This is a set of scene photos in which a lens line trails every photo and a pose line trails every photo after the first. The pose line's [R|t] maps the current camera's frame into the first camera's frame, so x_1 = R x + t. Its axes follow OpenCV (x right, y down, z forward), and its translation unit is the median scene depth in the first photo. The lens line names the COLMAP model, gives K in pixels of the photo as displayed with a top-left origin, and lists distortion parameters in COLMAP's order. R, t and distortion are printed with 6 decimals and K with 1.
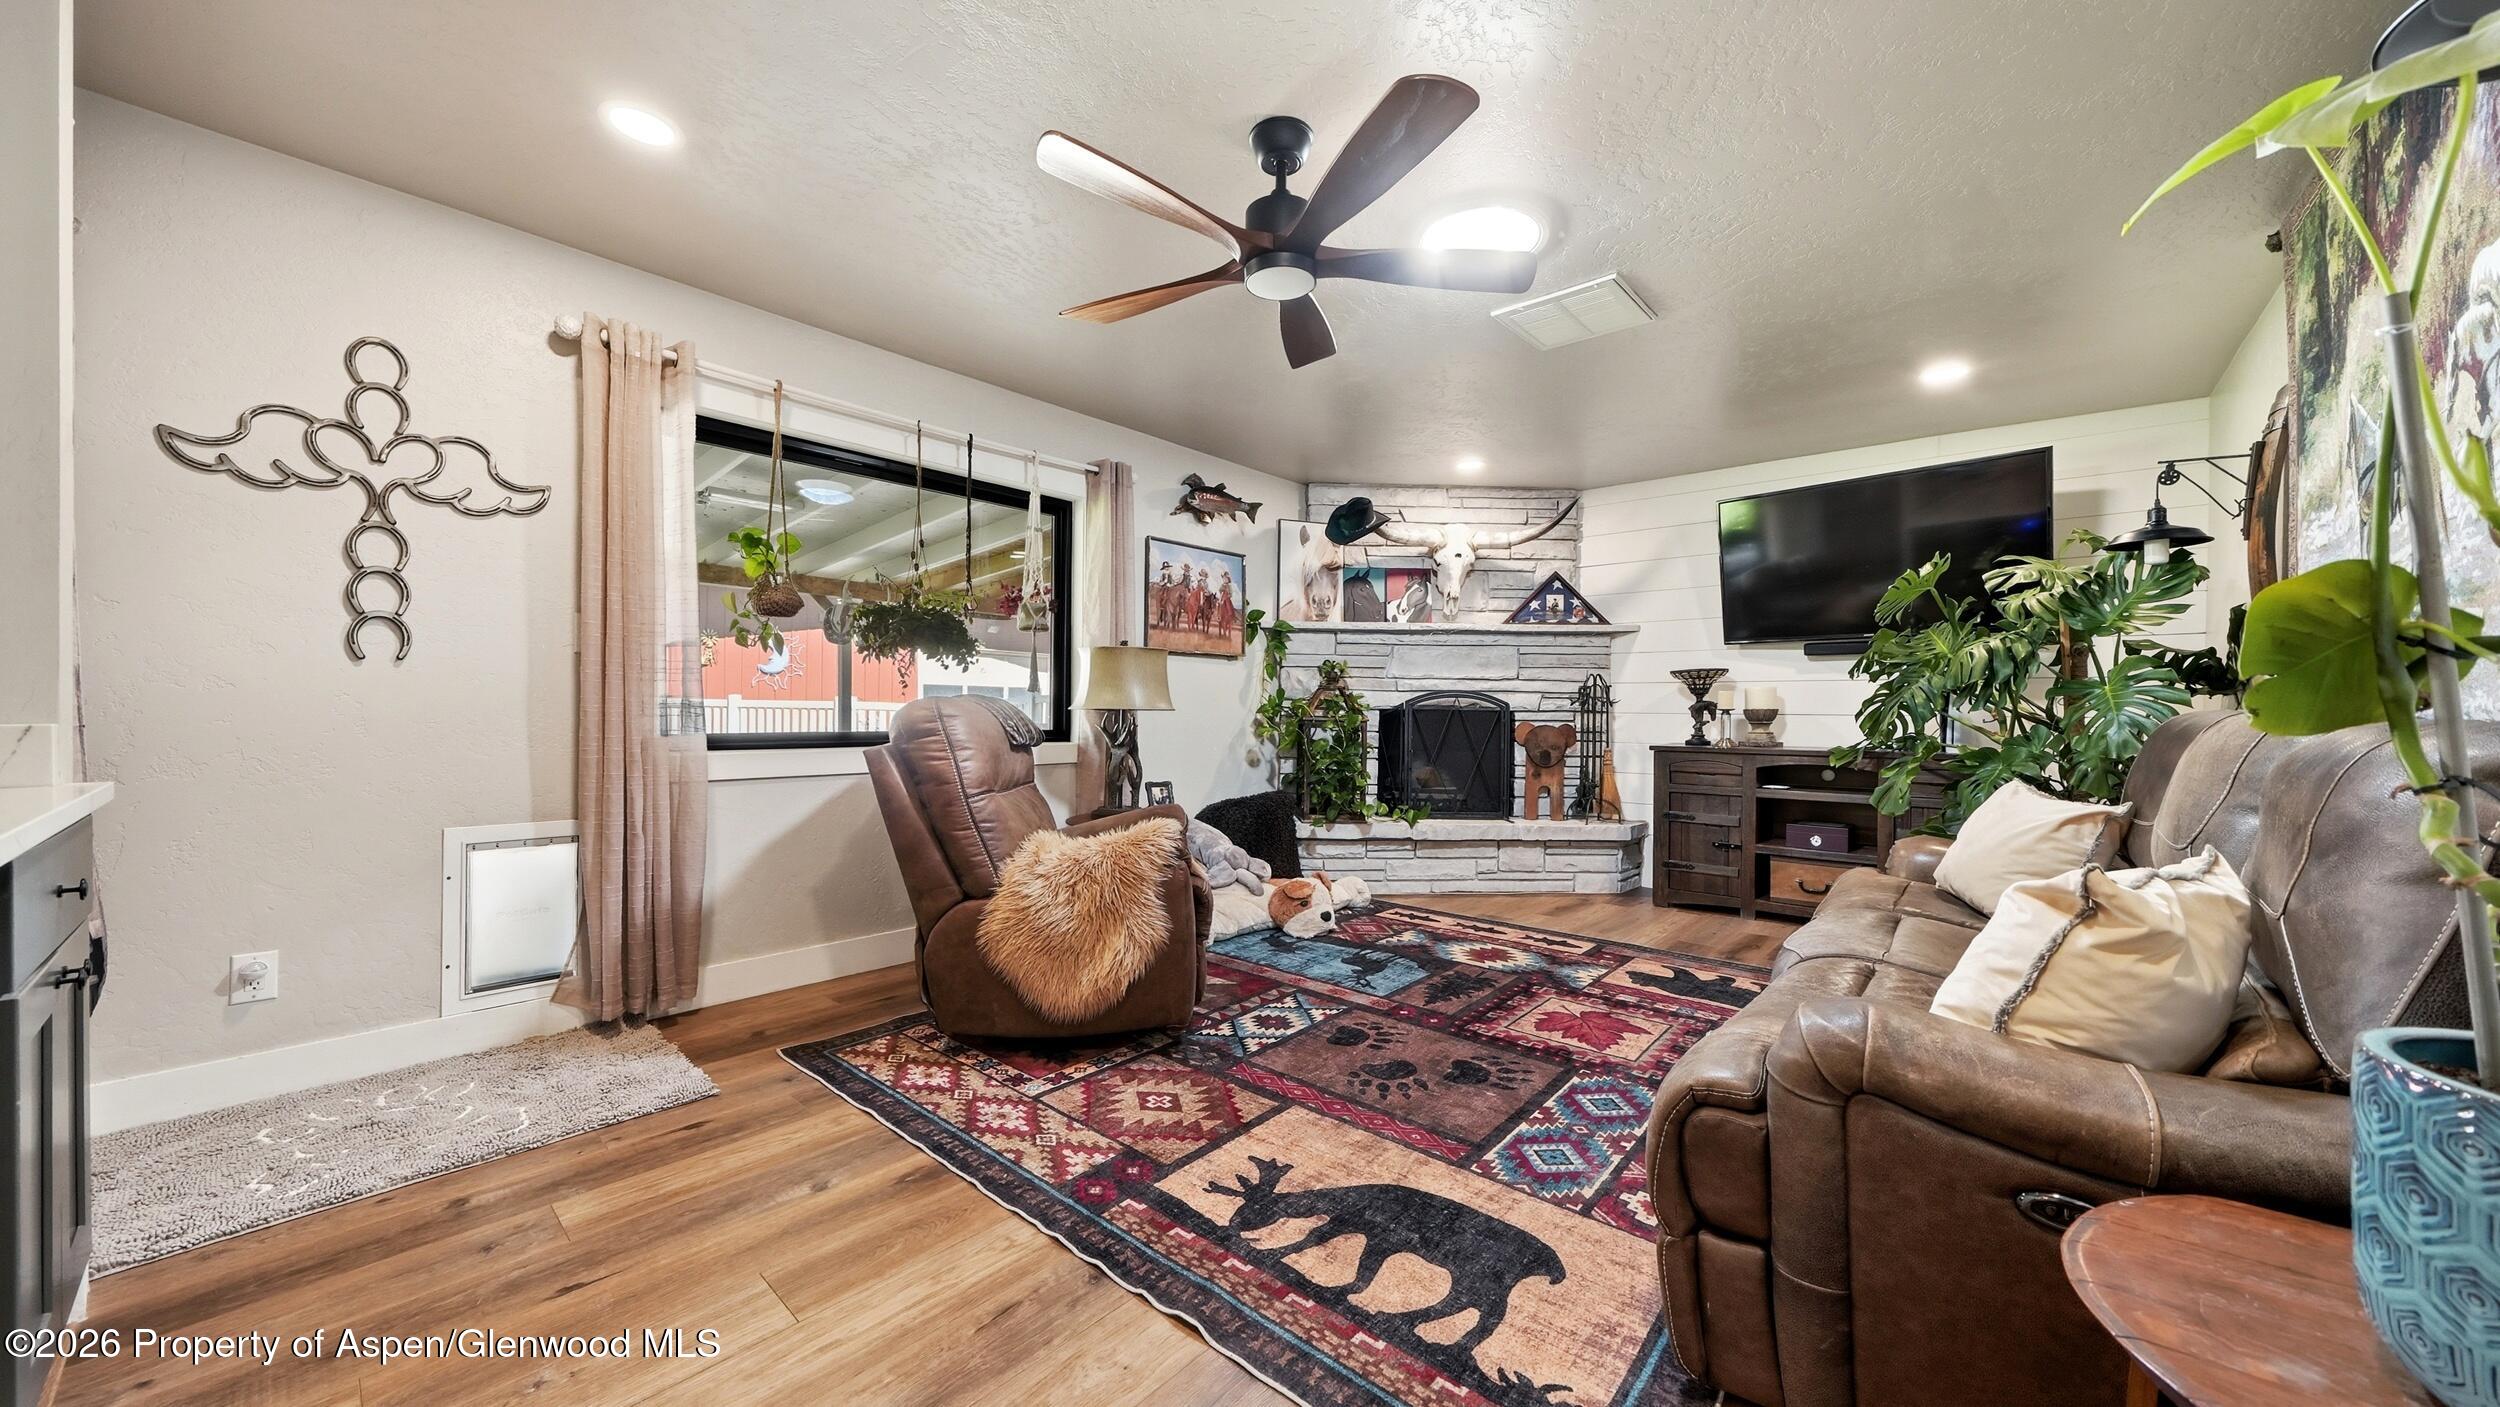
lens RADIAL K [[858.5, 0, 1248.8], [0, 858.5, 719.9], [0, 0, 1]] dist [-0.007597, 0.000239]
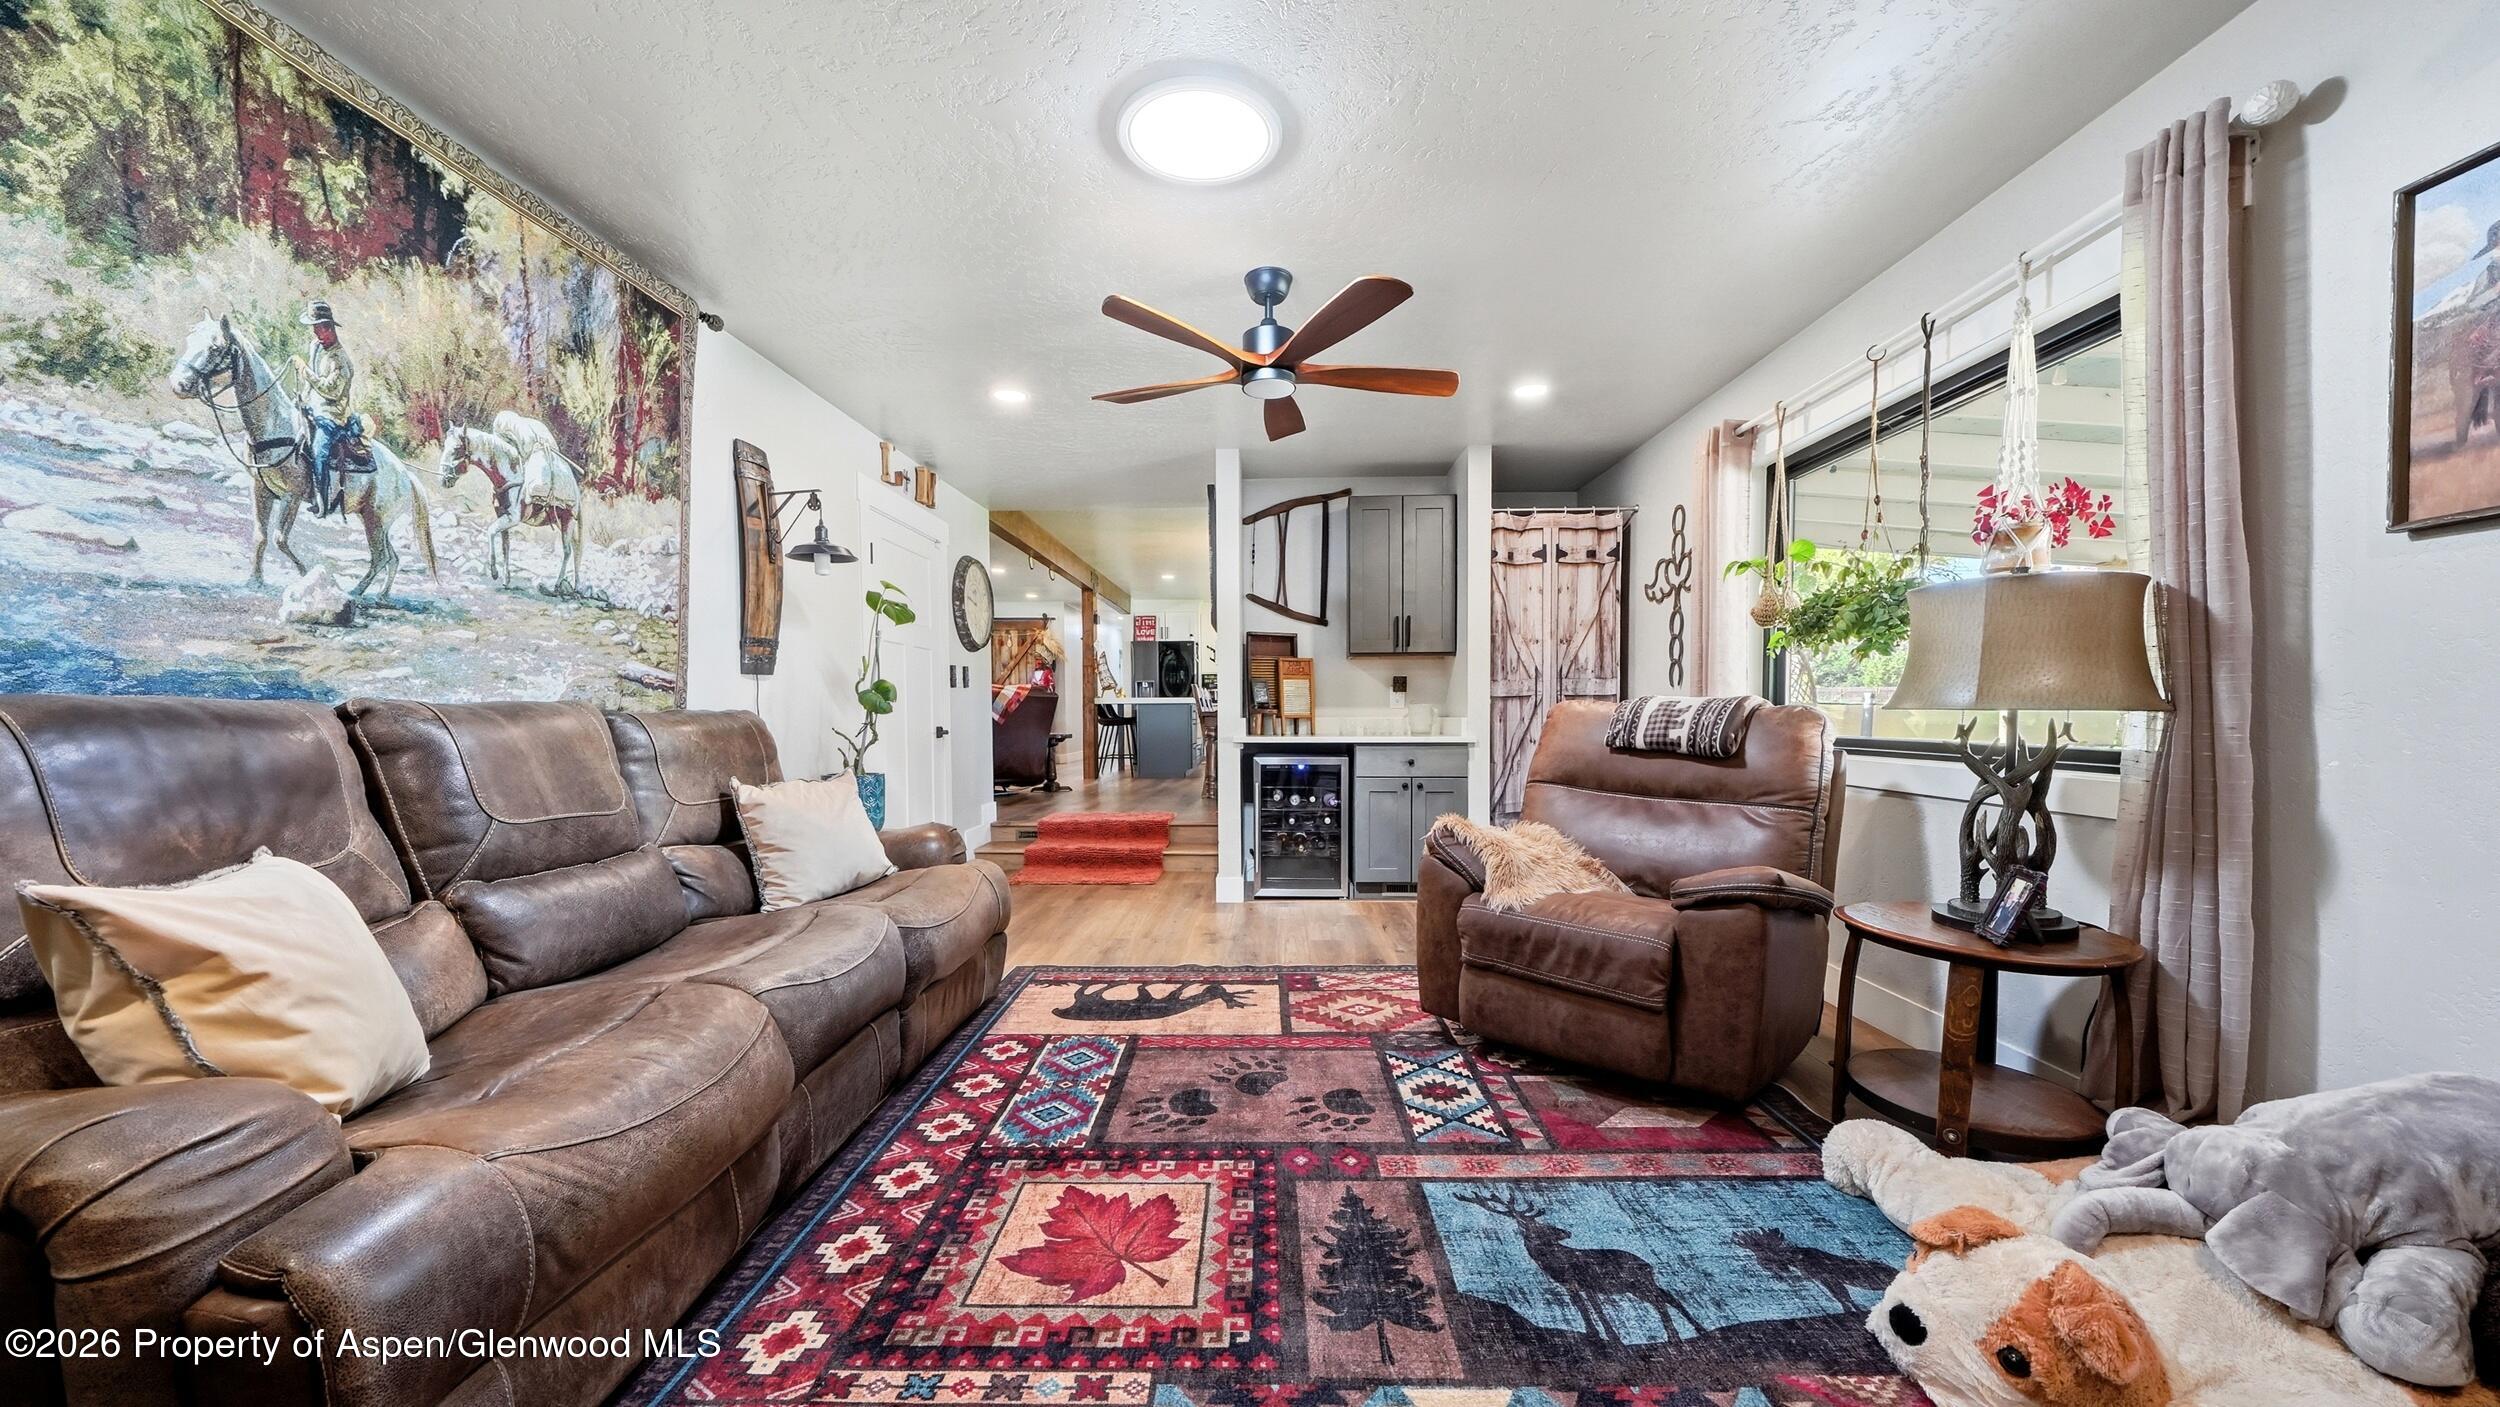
lens RADIAL K [[858.5, 0, 1248.8], [0, 858.5, 719.9], [0, 0, 1]] dist [-0.007597, 0.000239]
pose [[-0.764601, -0.004536, -0.644488, 0.743931], [-0.014723, 0.999837, 0.010430, -0.009104], [0.644336, 0.017463, -0.764543, 1.603931]]
